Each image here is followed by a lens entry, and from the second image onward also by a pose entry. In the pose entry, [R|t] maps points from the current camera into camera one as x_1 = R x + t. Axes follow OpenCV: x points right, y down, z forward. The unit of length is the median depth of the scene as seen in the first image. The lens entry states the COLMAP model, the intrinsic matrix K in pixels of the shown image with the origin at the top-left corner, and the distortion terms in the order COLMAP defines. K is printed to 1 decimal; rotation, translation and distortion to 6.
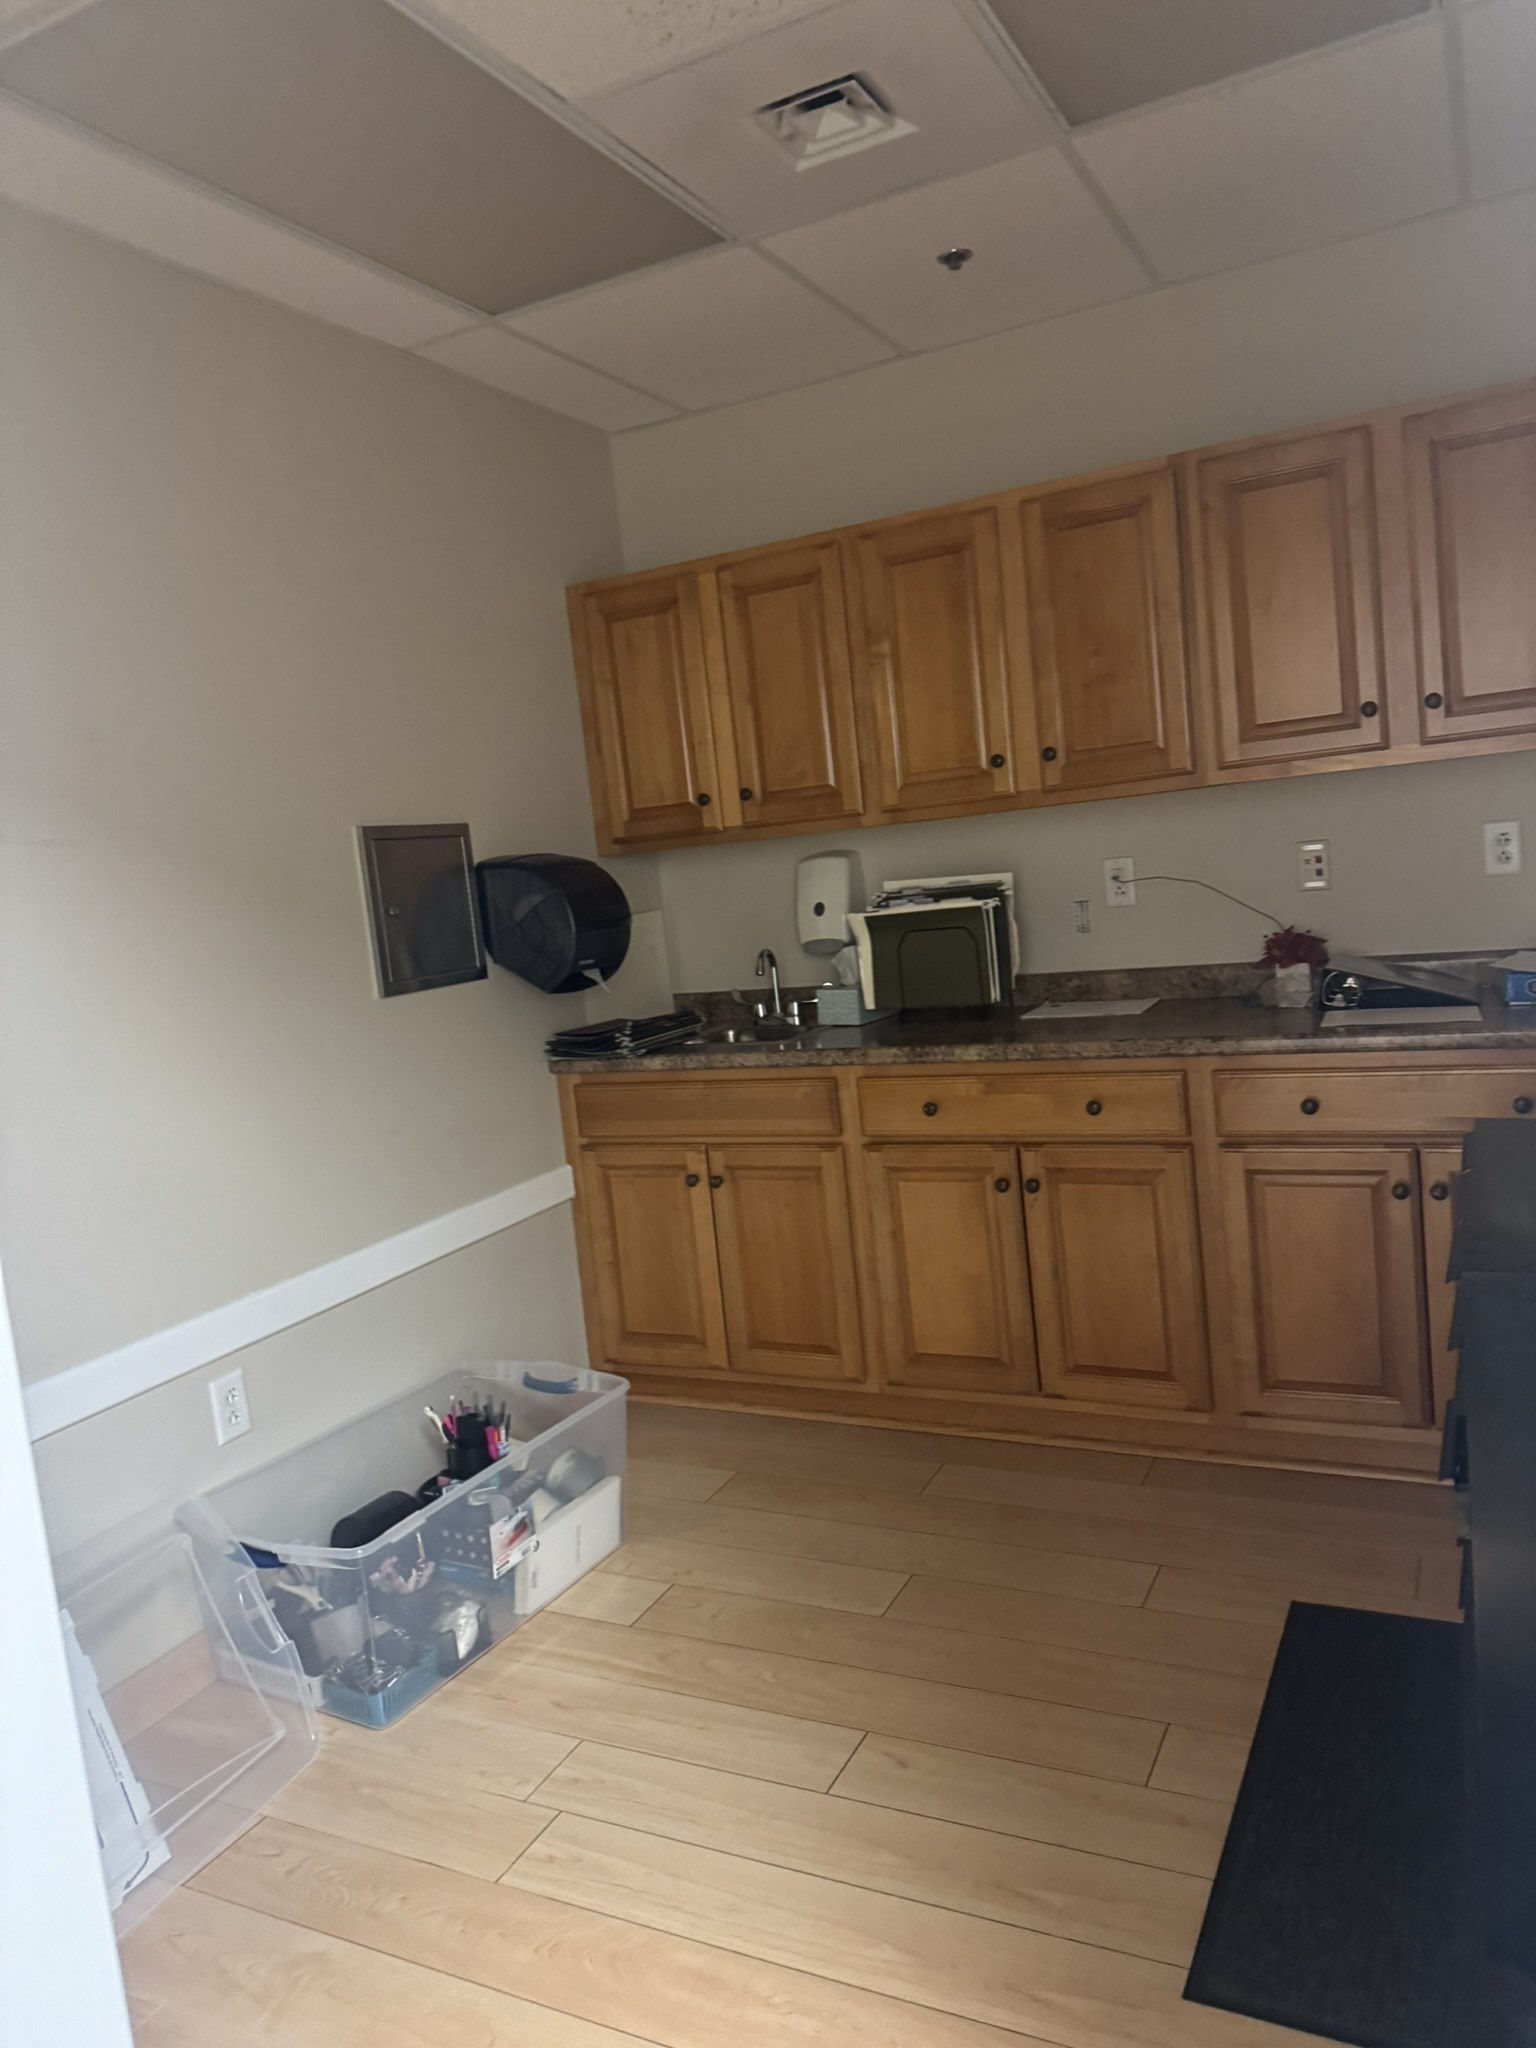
lens RADIAL K [[1433.0, 0, 760.8], [0, 1433.0, 1012.1], [0, 0, 1]] dist [0.172144, -0.366932]
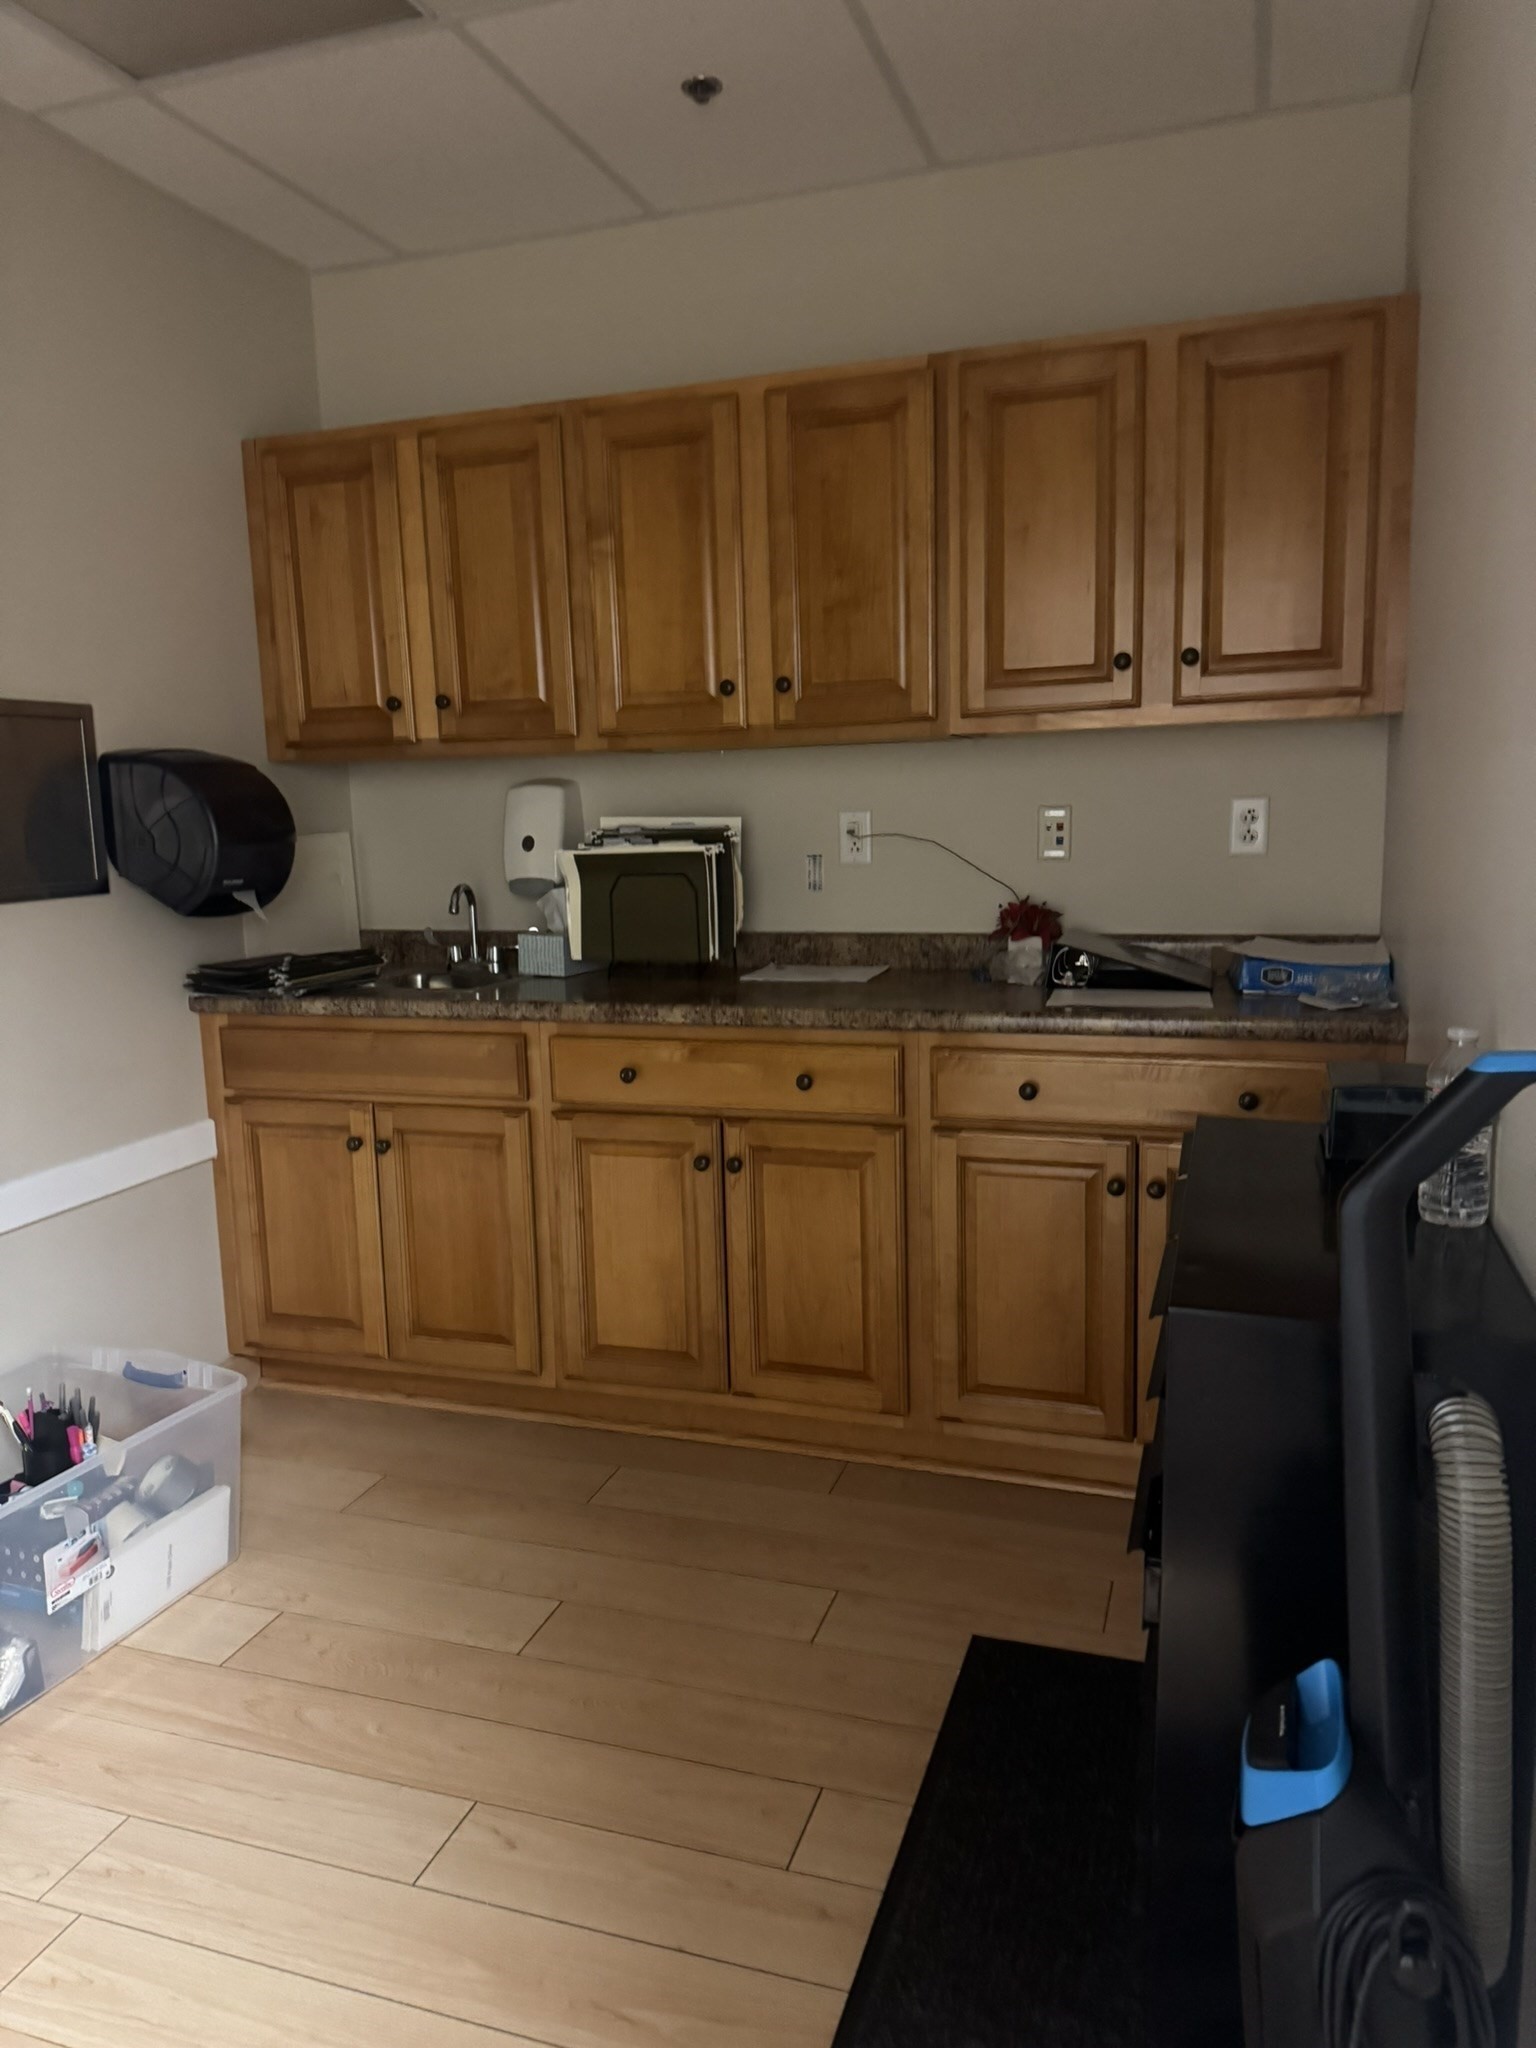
lens RADIAL K [[1438.9, 0, 737.9], [0, 1438.9, 1035.1], [0, 0, 1]] dist [0.104753, -0.140881]
pose [[0.988337, 0.052614, 0.142908, 0.056942], [-0.058816, 0.997486, 0.039526, 0.003771], [-0.140469, -0.047470, 0.988946, 0.114663]]
